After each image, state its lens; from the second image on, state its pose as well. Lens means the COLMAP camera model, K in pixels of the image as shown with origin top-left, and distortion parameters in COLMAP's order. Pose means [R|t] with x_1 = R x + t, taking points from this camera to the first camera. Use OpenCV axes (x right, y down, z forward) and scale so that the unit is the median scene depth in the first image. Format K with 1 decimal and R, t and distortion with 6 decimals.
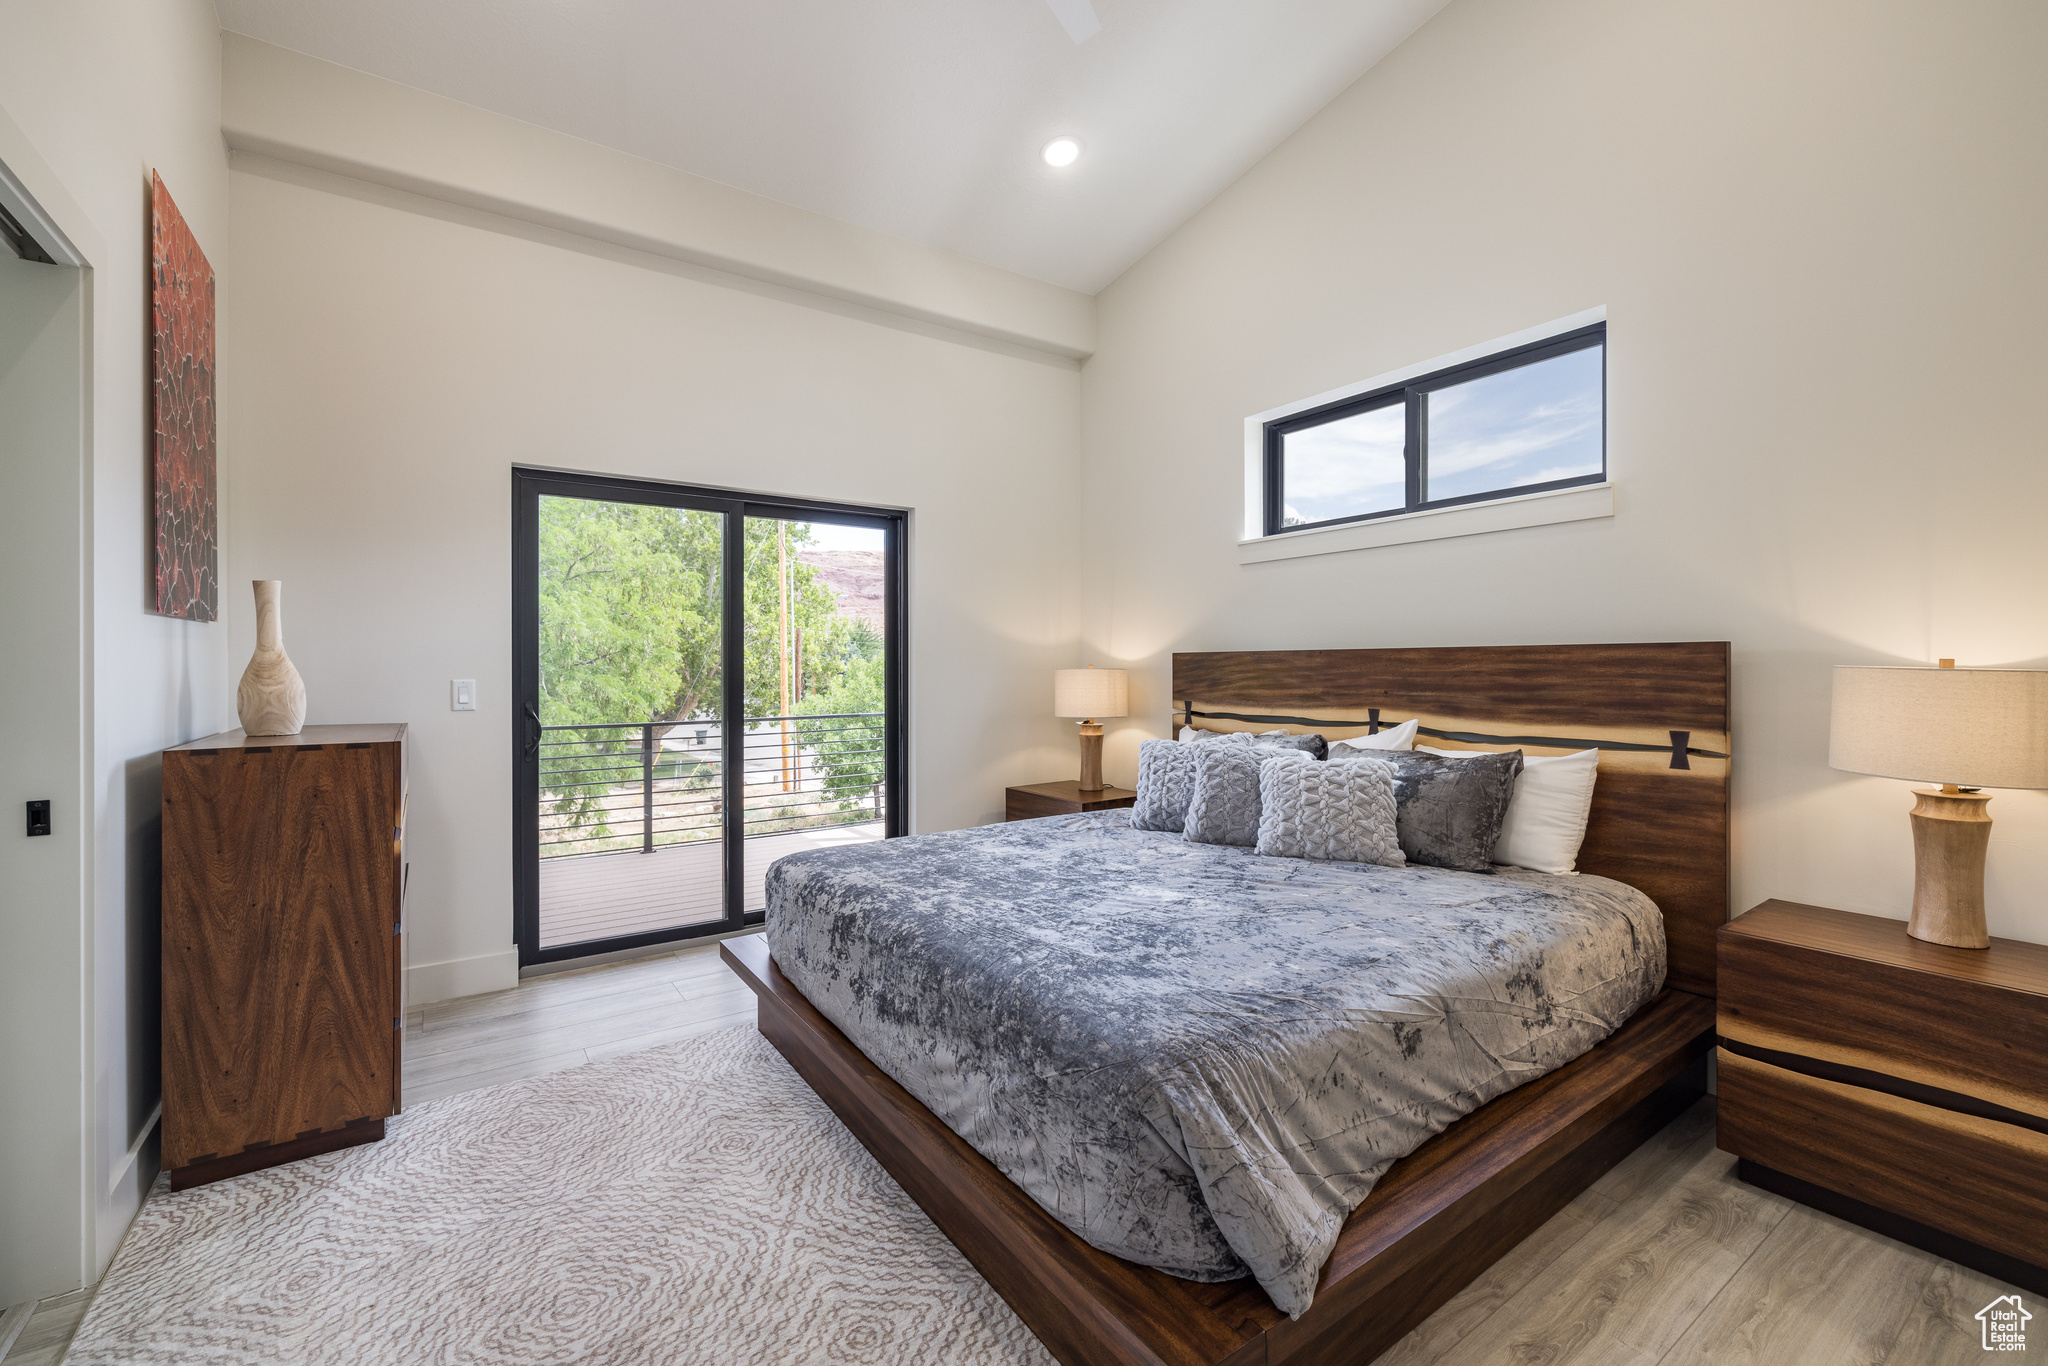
lens RADIAL K [[847.9, 0, 1020.0], [0, 847.9, 670.1], [0, 0, 1]] dist [0.001899, -0.000581]
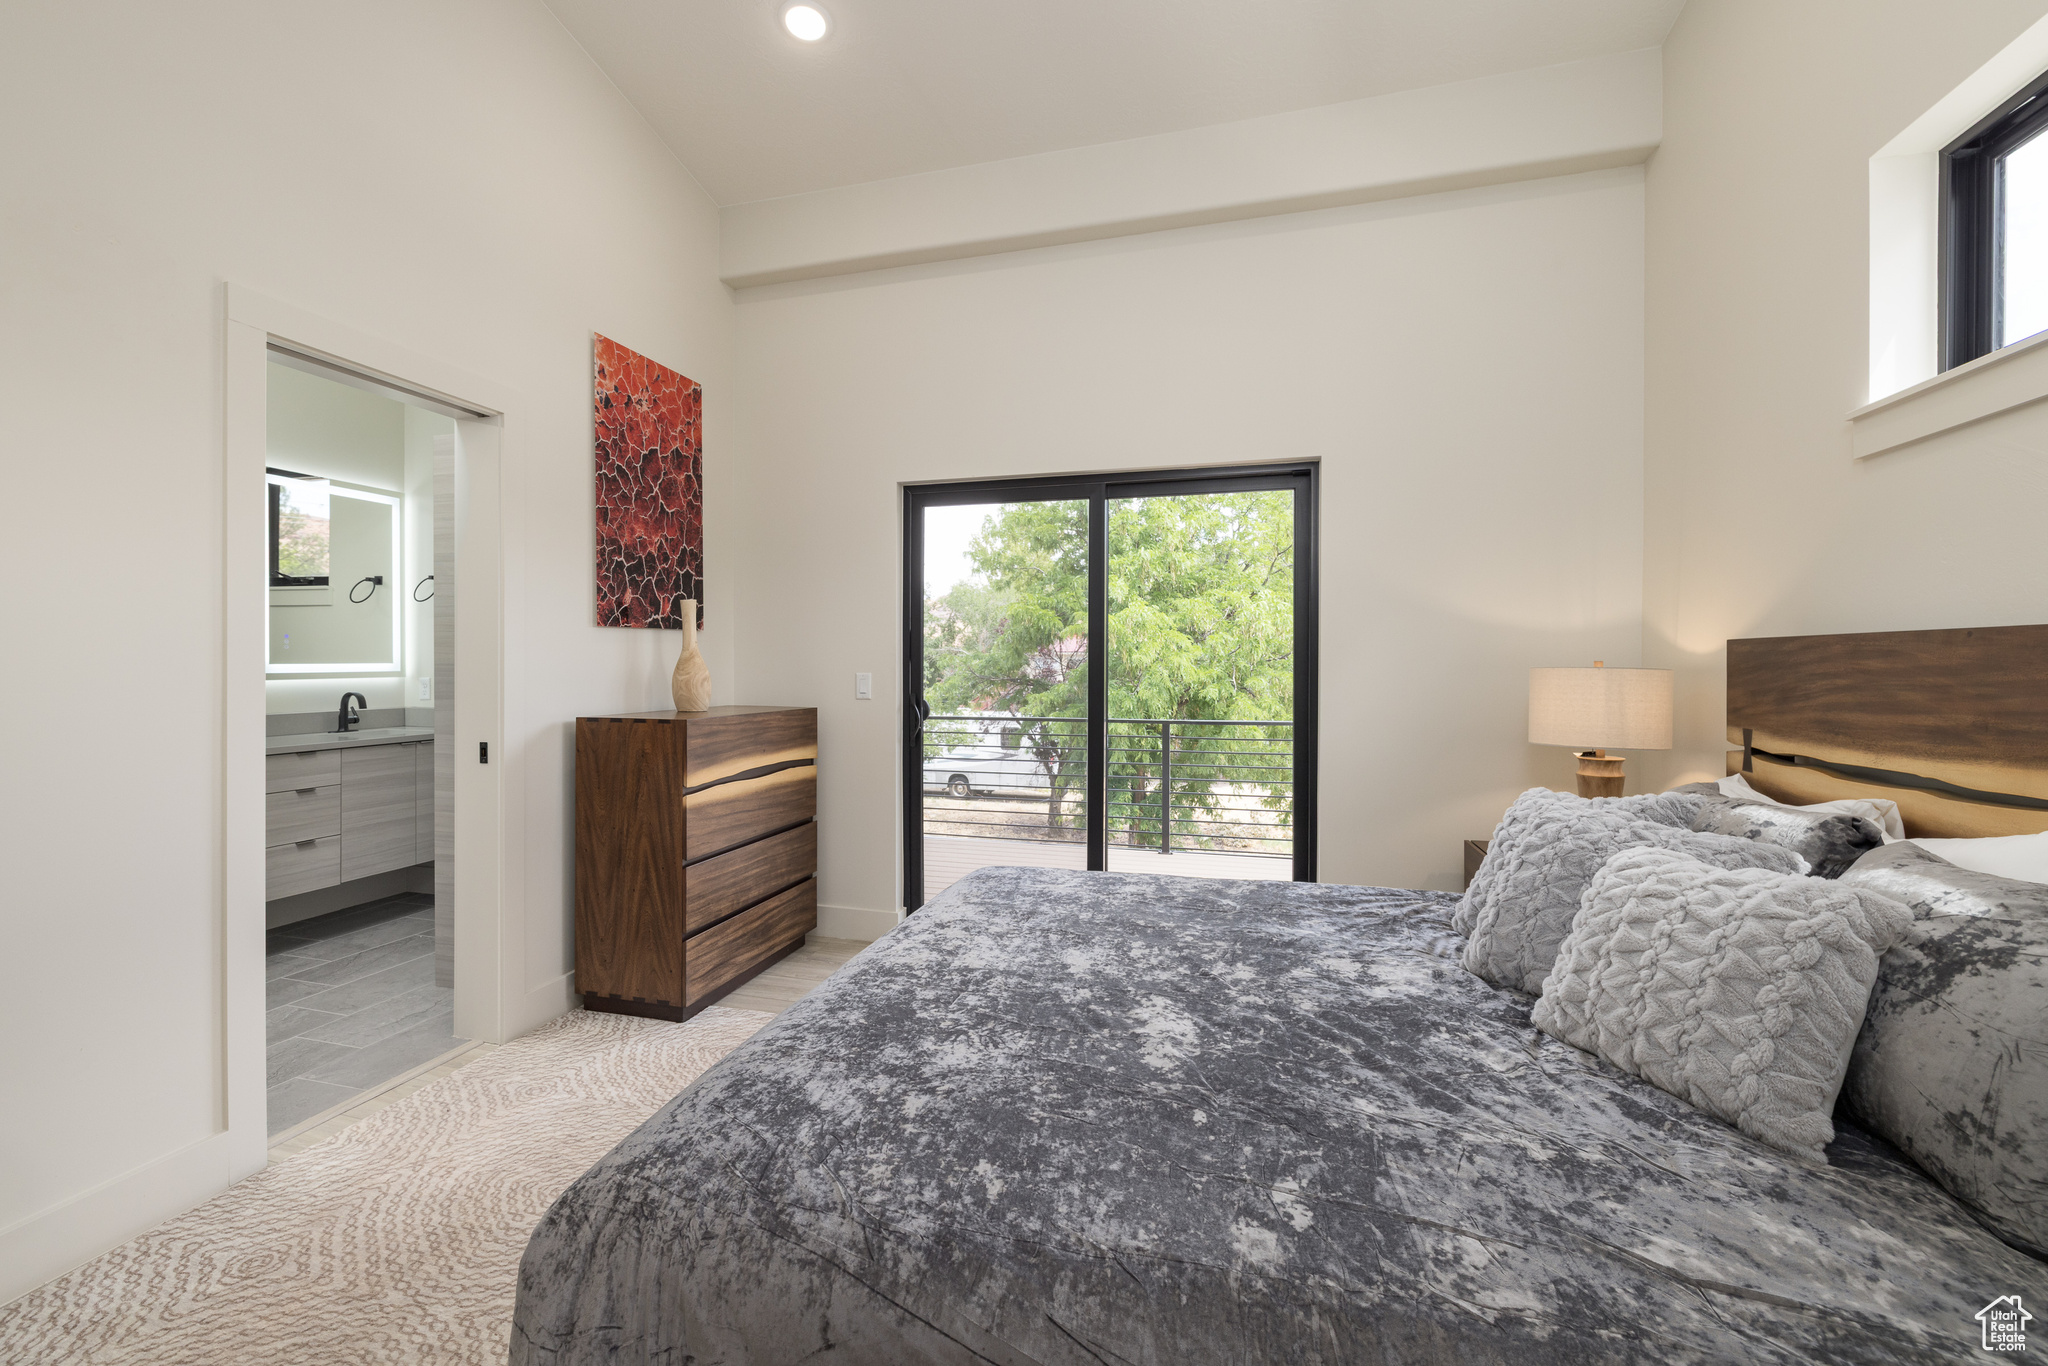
lens RADIAL K [[914.5, 0, 1015.3], [0, 914.5, 679.4], [0, 0, 1]] dist [0.002580, 0.000445]
pose [[0.630405, 0.016191, -0.776098, 0.482840], [-0.006281, 0.999856, 0.015758, -0.001570], [0.776241, -0.005059, 0.630416, 0.373770]]
